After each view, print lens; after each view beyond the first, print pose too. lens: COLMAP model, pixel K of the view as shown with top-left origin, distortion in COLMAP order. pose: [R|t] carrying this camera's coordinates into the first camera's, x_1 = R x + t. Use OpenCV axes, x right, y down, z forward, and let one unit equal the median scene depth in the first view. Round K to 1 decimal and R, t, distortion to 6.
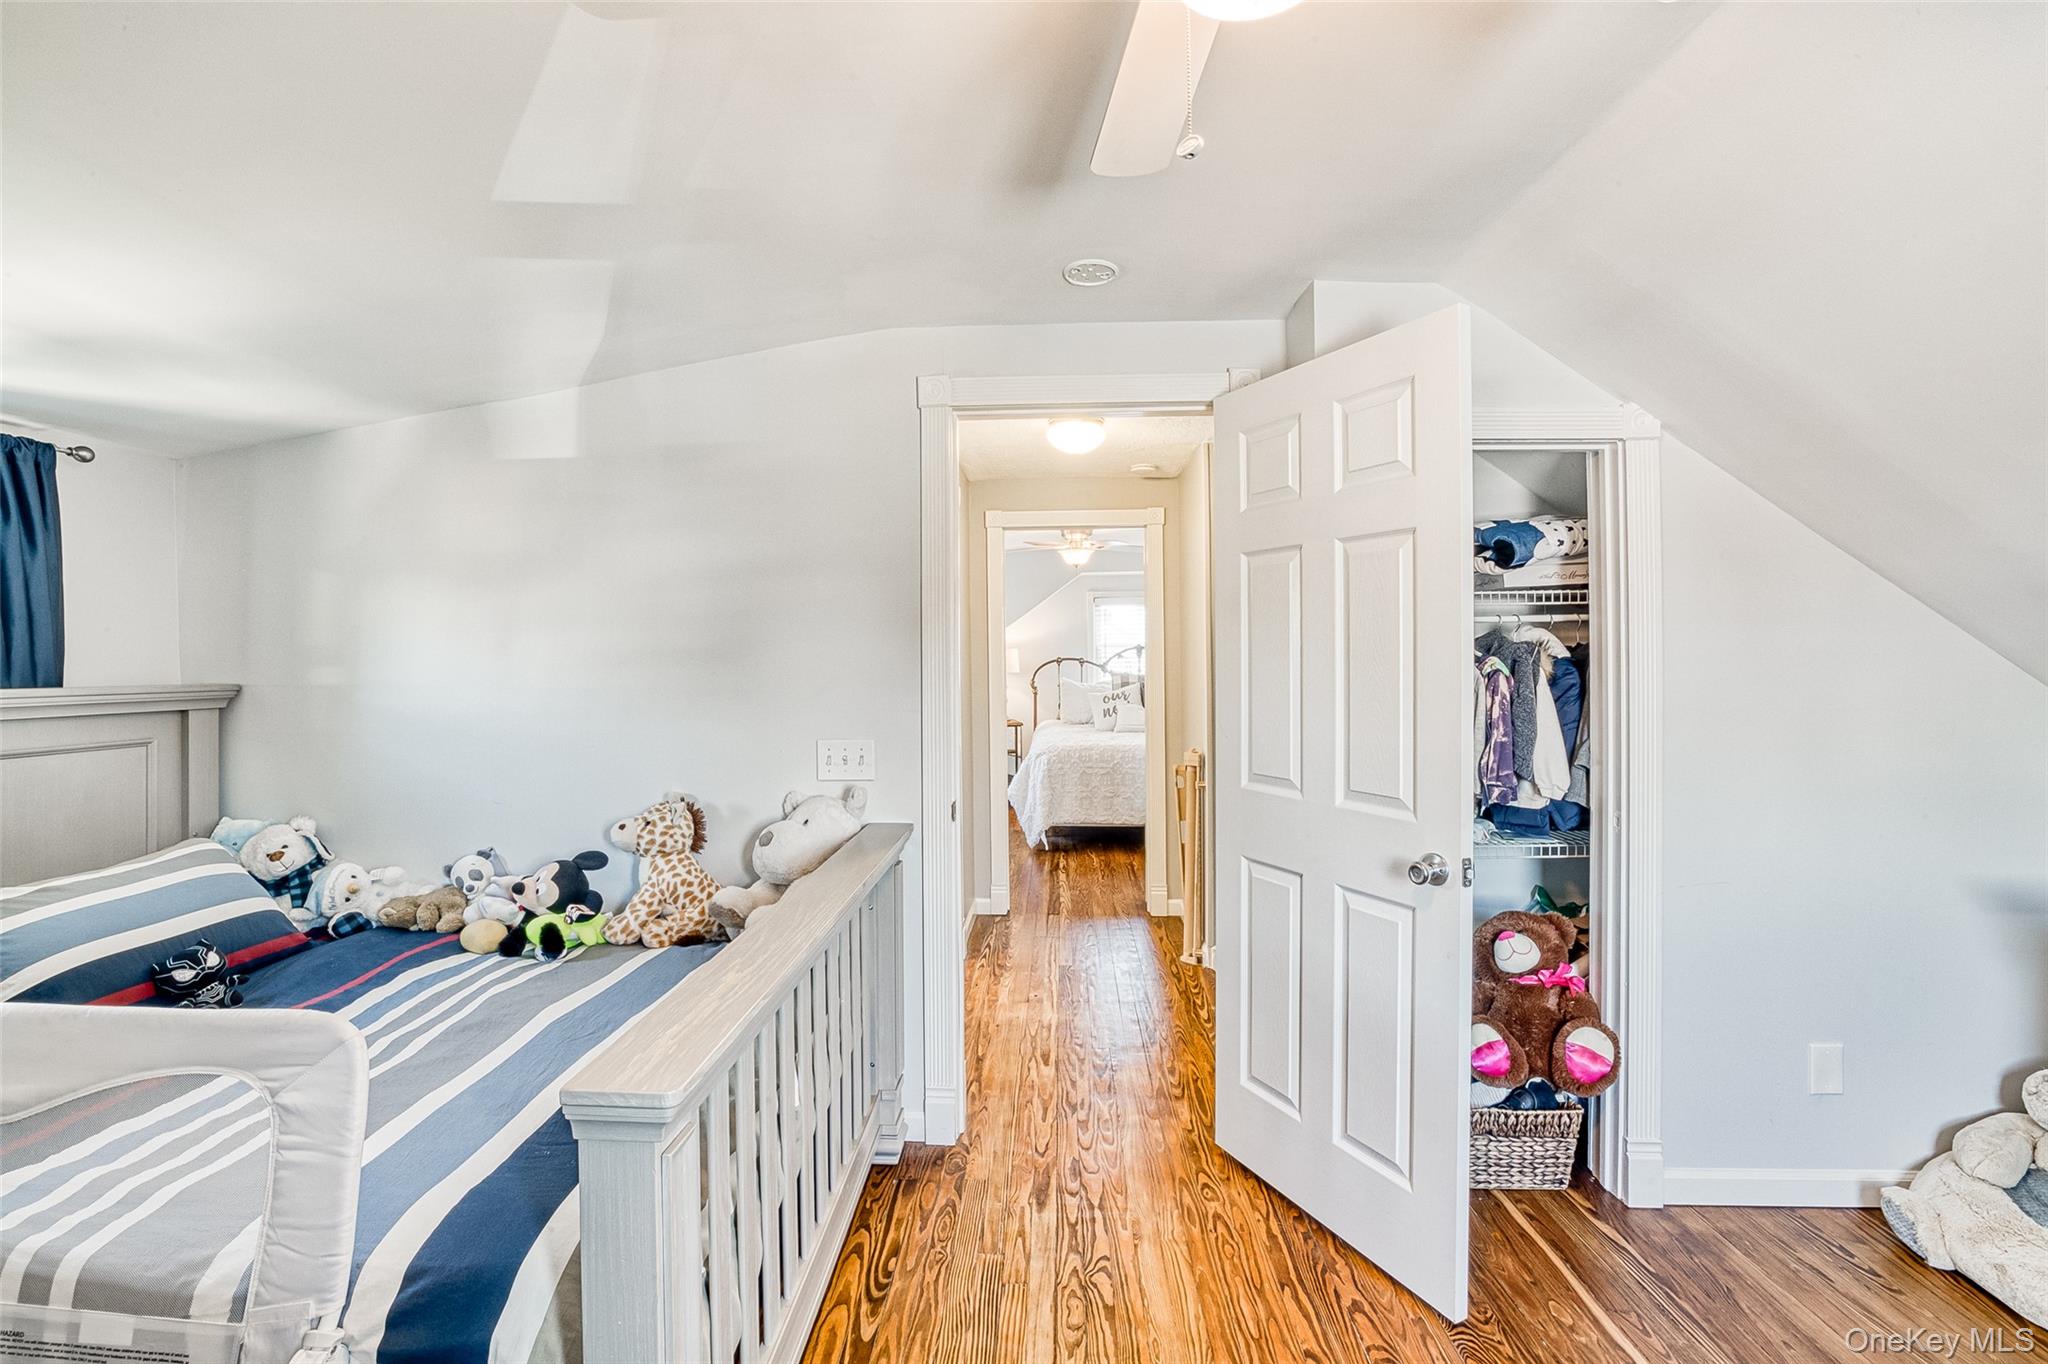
lens RADIAL K [[878.2, 0, 1025.6], [0, 878.2, 669.0], [0, 0, 1]] dist [-0.042478, 0.010317]
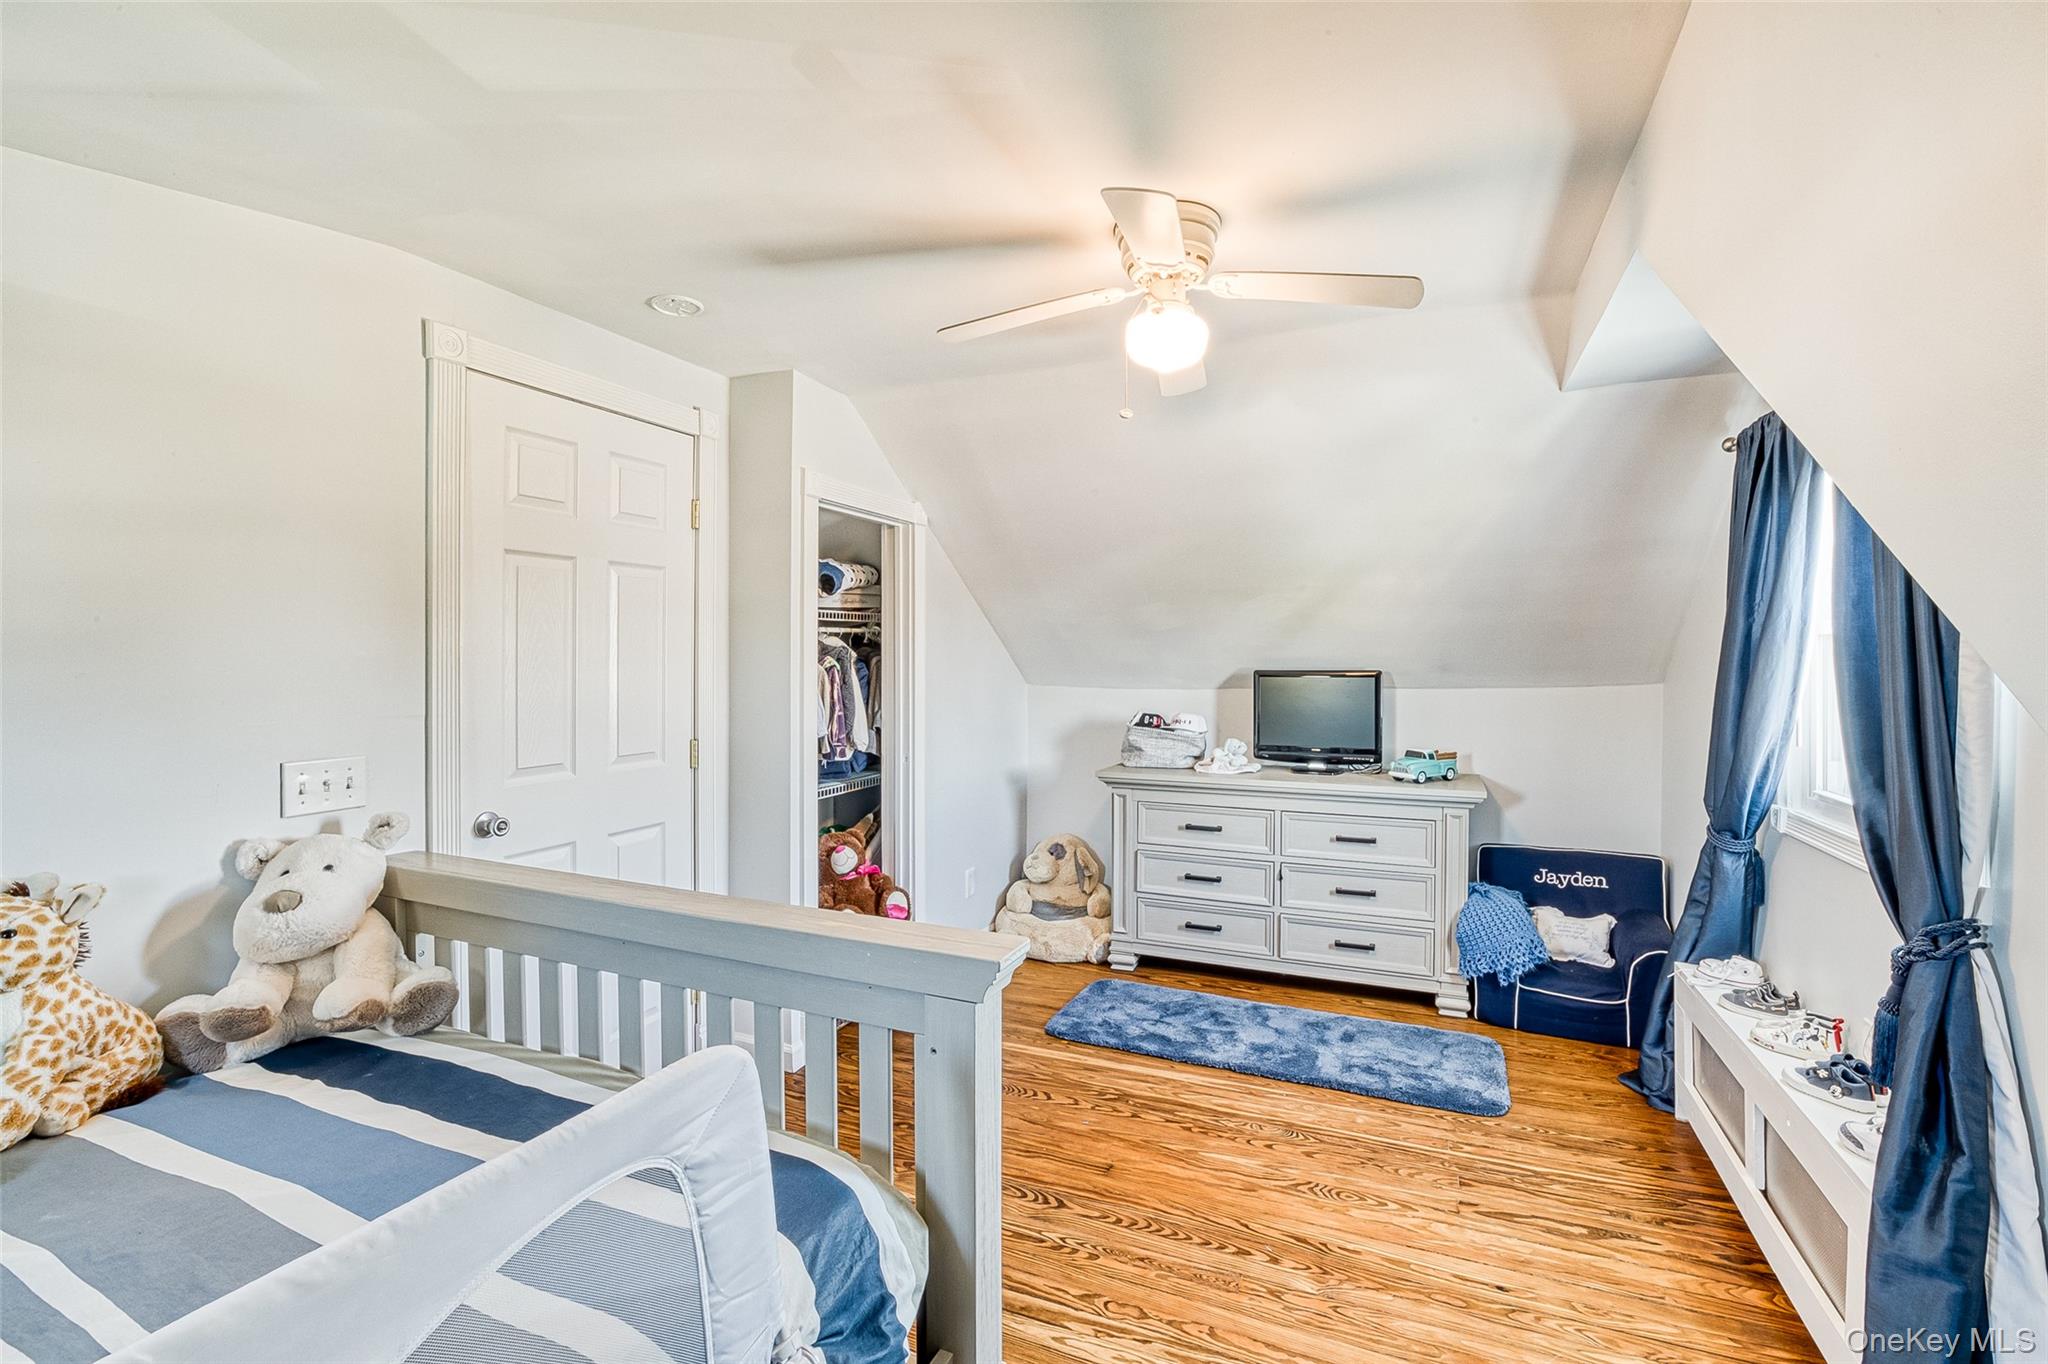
lens RADIAL K [[878.2, 0, 1021.2], [0, 878.2, 675.1], [0, 0, 1]] dist [-0.042478, 0.010317]
pose [[0.383303, -0.012470, 0.923538, -0.695884], [0.003326, 0.999921, 0.012121, 0.000410], [-0.923617, -0.001574, 0.383314, 0.162115]]
